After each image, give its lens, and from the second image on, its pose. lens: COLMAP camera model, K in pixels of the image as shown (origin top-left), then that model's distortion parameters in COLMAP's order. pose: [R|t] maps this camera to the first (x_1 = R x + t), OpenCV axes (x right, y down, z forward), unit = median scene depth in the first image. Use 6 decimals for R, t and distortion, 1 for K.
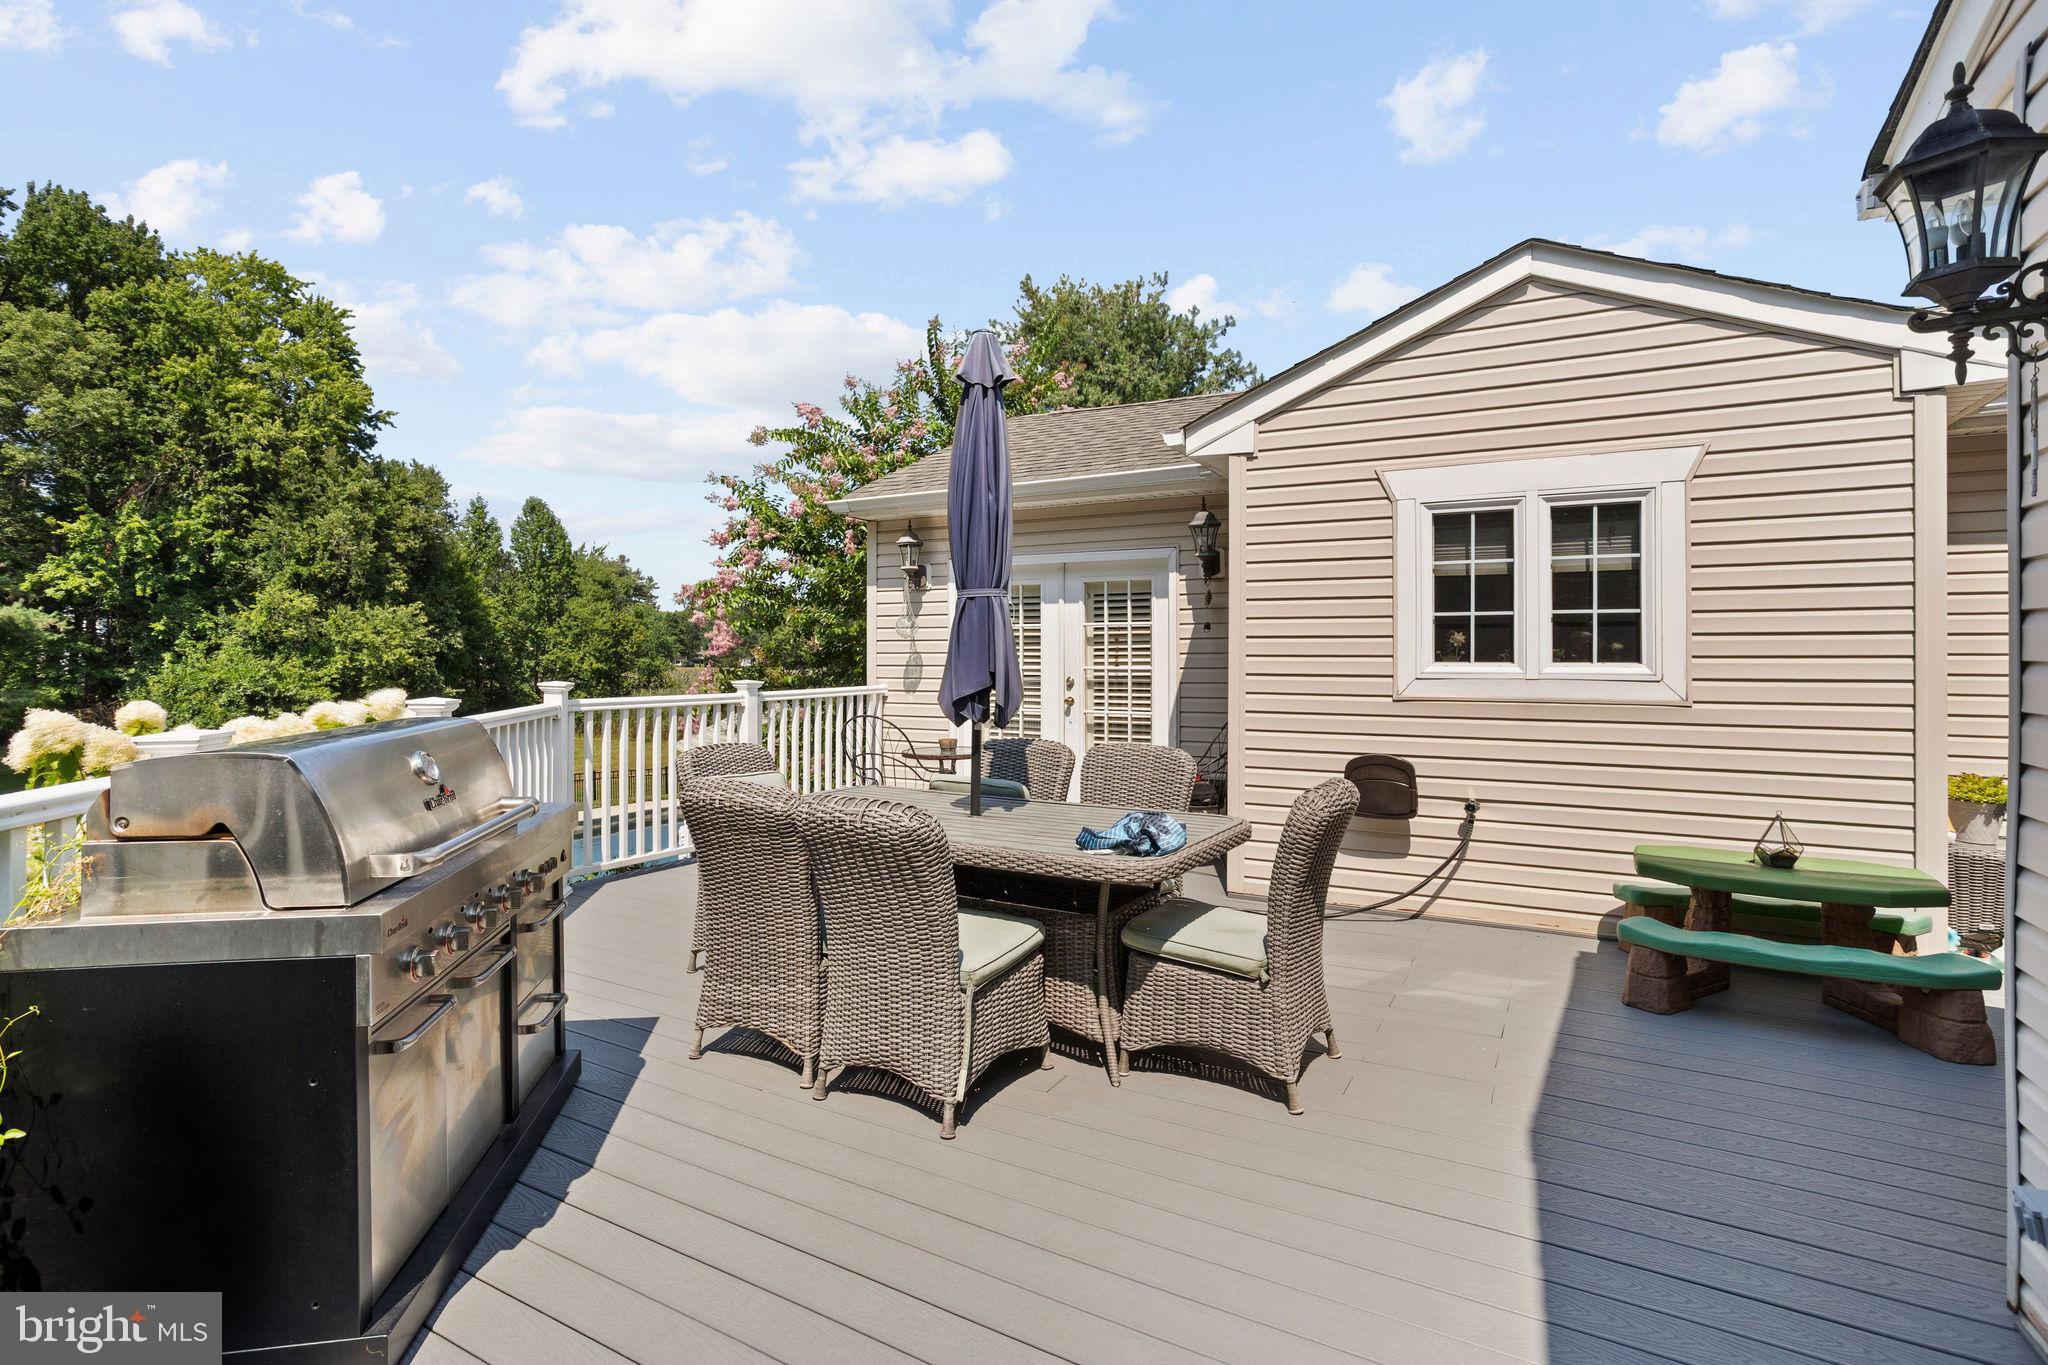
lens RADIAL K [[997.1, 0, 1024.7], [0, 997.1, 639.4], [0, 0, 1]] dist [-0.042035, 0.026763]
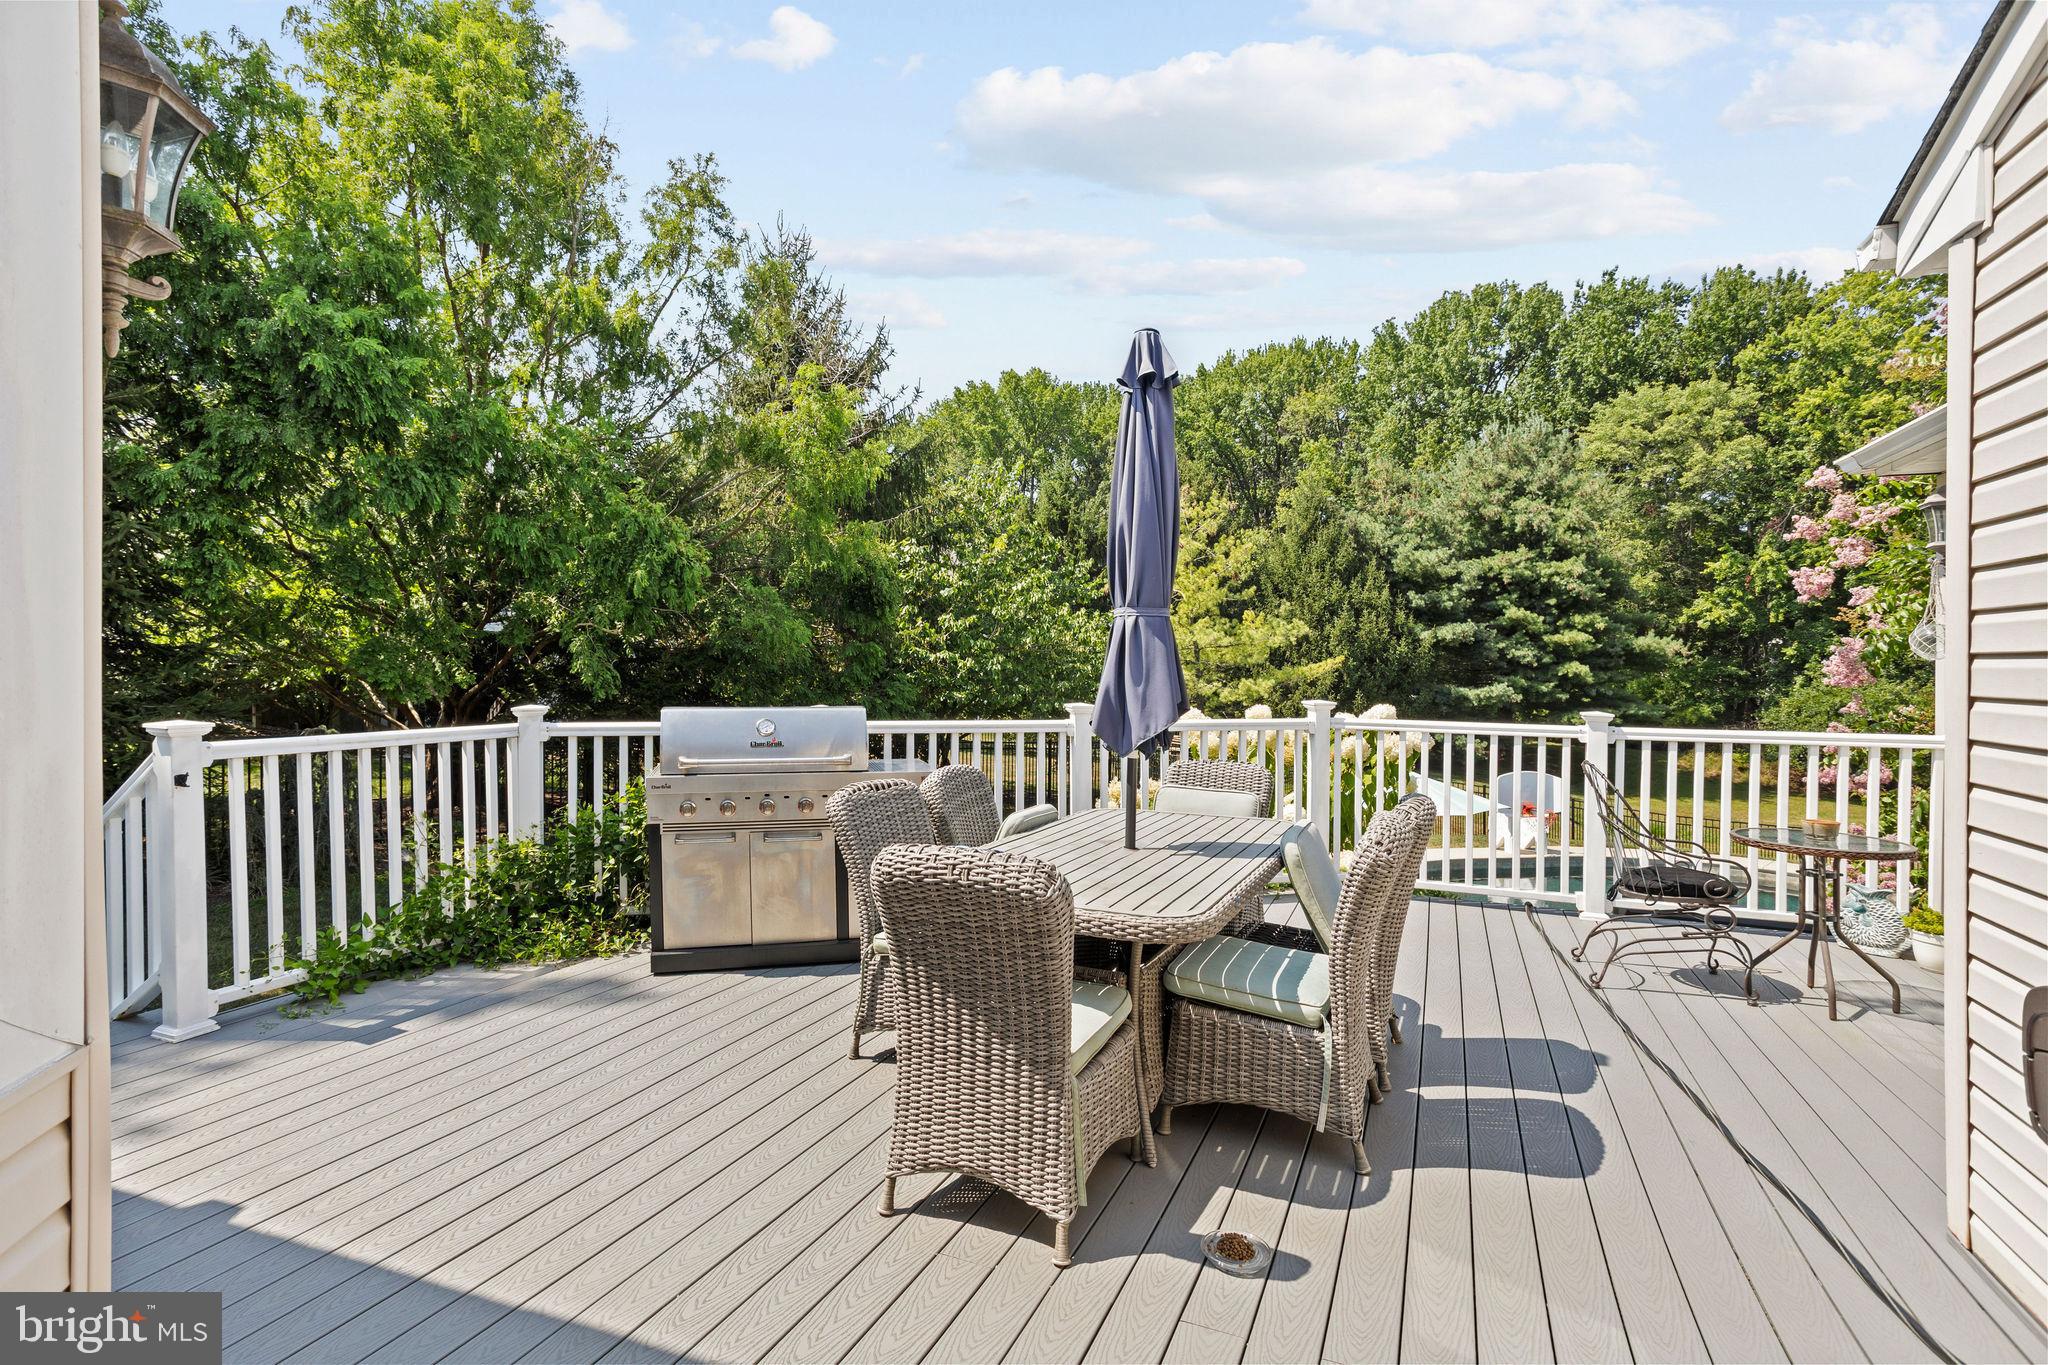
lens RADIAL K [[997.1, 0, 1018.7], [0, 997.1, 682.8], [0, 0, 1]] dist [-0.042035, 0.026763]
pose [[0.070379, 0.019555, -0.997329, 0.114101], [-0.000008, 0.999808, 0.019603, 0.000095], [0.997520, -0.001372, 0.070365, 0.102163]]
